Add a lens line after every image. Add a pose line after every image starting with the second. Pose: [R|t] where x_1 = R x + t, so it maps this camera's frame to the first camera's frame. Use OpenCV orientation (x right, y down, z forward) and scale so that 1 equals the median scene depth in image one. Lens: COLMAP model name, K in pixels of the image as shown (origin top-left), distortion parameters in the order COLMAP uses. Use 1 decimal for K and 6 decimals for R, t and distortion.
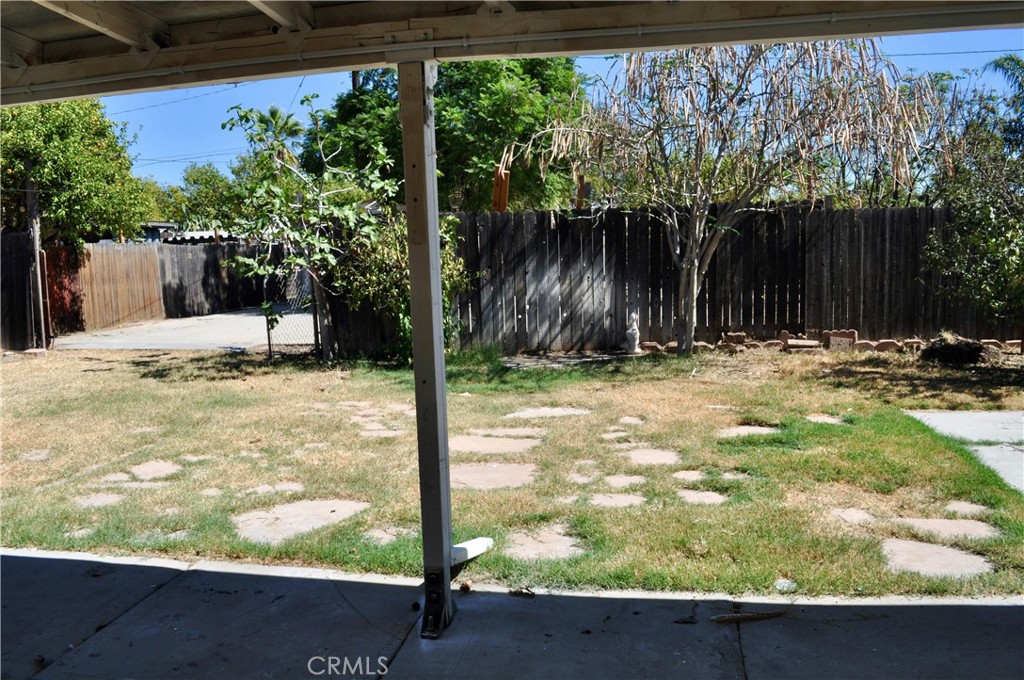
lens RADIAL K [[800.0, 0, 509.1], [0, 800.0, 342.6], [0, 0, 1]] dist [-0.084960, 0.012635]
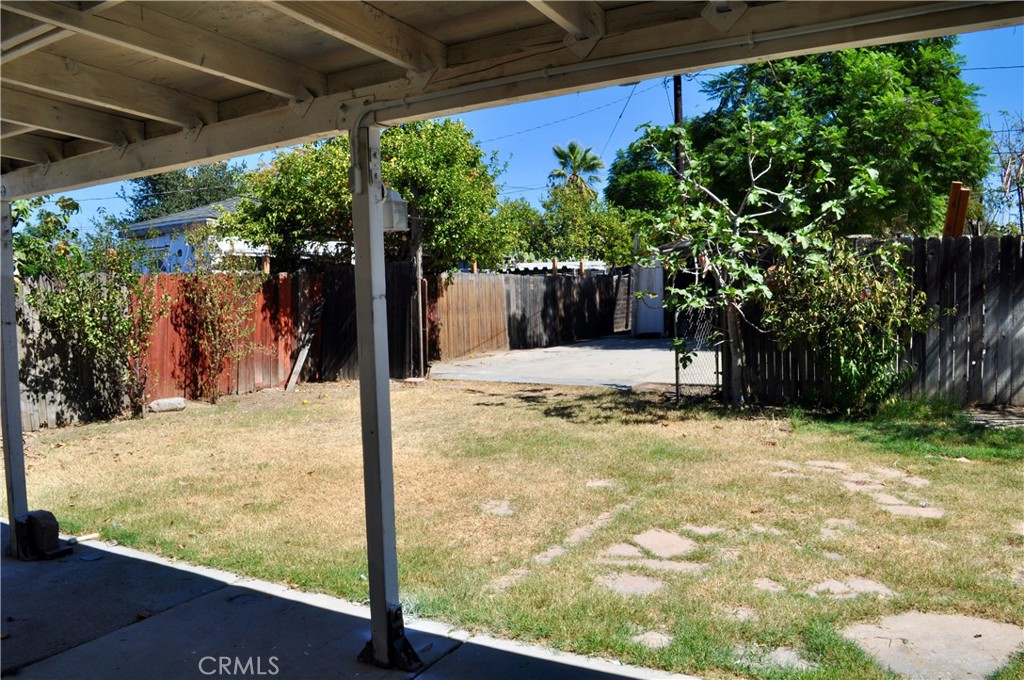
lens RADIAL K [[800.0, 0, 521.8], [0, 800.0, 339.9], [0, 0, 1]] dist [-0.084960, 0.012635]
pose [[0.948541, 0.024438, -0.315710, -0.162878], [-0.038746, 0.998483, -0.039123, -0.005930], [0.314275, 0.049342, 0.948049, 0.075410]]
